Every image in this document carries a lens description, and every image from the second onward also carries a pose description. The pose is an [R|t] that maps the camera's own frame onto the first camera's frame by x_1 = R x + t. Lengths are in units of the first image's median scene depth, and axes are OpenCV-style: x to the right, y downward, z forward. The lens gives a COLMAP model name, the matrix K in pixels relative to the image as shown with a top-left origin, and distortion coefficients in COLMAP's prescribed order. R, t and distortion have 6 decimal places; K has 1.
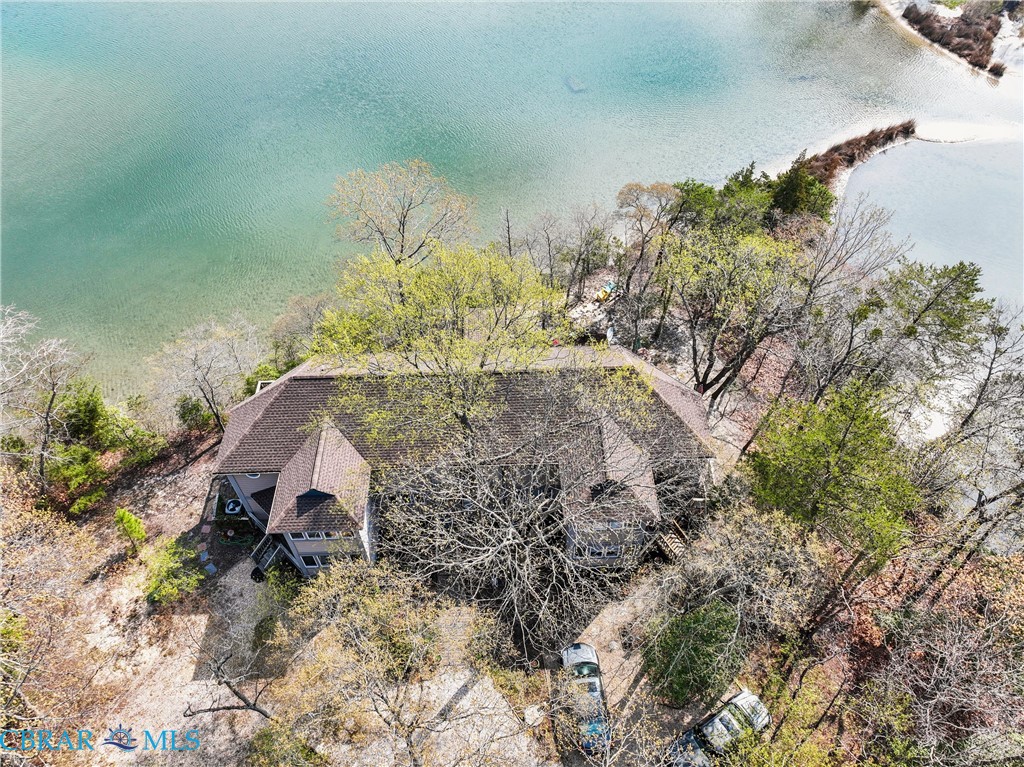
lens RADIAL K [[749.3, 0, 512.0], [0, 749.3, 383.5], [0, 0, 1]] dist [0.004882, 0.013417]
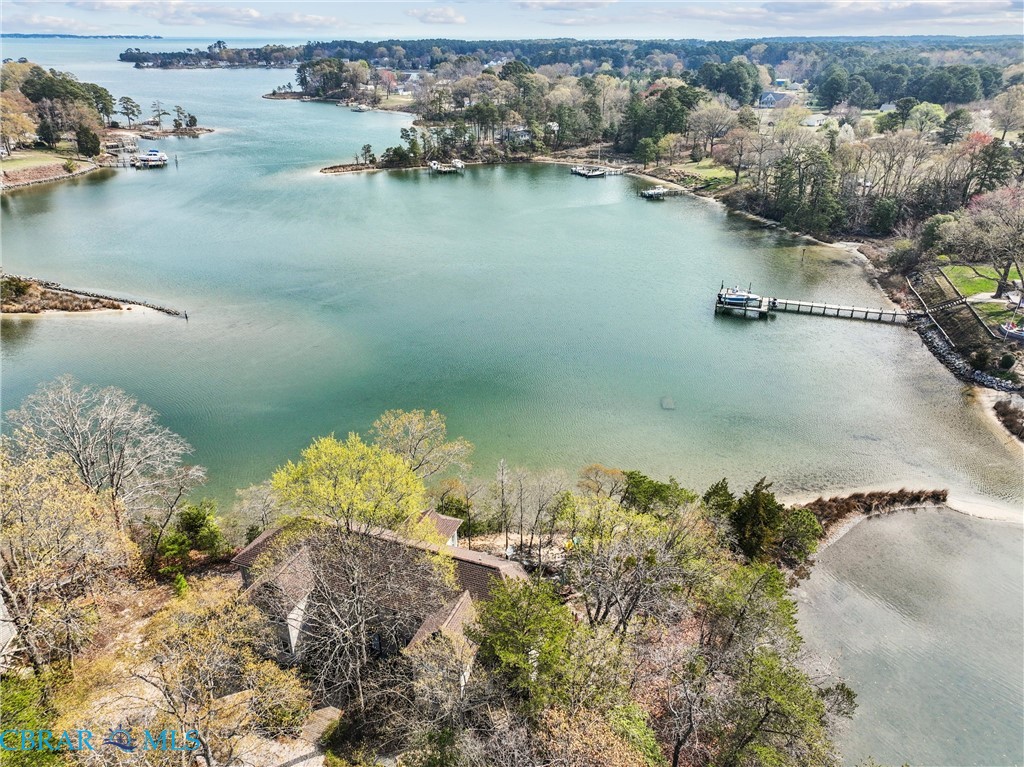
lens RADIAL K [[749.3, 0, 512.0], [0, 749.3, 383.5], [0, 0, 1]] dist [0.004882, 0.013417]
pose [[0.918223, 0.176561, -0.354532, 0.306673], [-0.299096, 0.895904, -0.328479, 0.058864], [0.259630, 0.407656, 0.875448, -0.183519]]
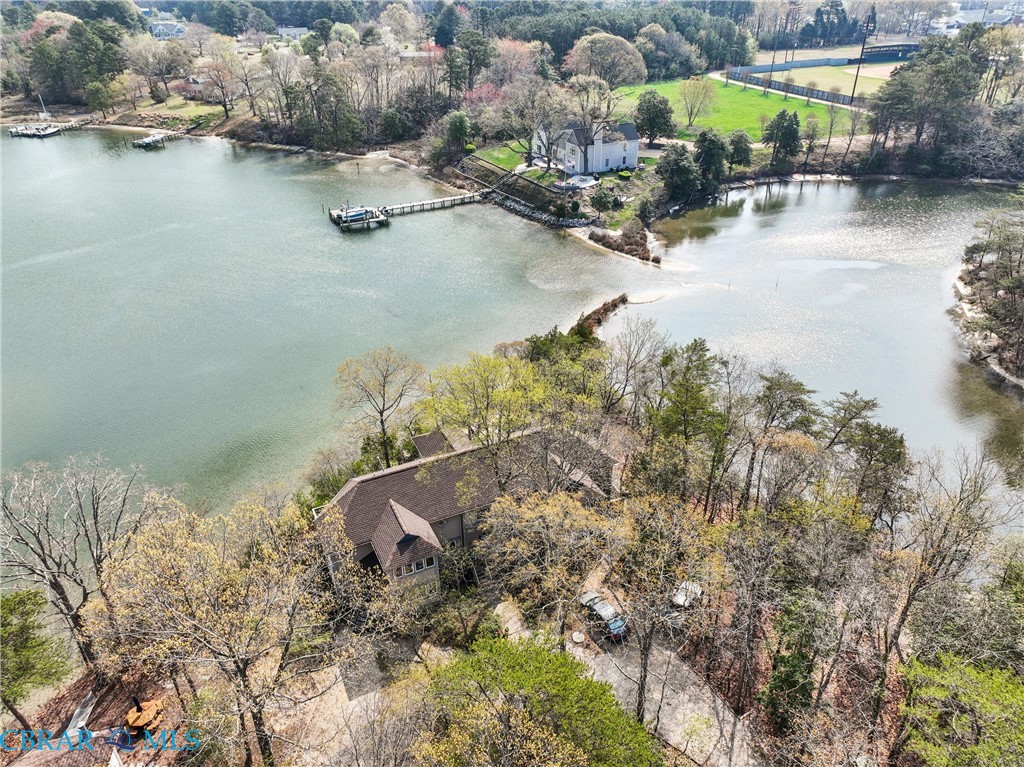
lens RADIAL K [[749.3, 0, 512.0], [0, 749.3, 383.5], [0, 0, 1]] dist [0.004882, 0.013417]
pose [[0.915658, -0.201369, 0.347881, -0.246741], [0.299823, 0.918604, -0.257434, 0.144494], [-0.267726, 0.340024, 0.901502, -0.259767]]
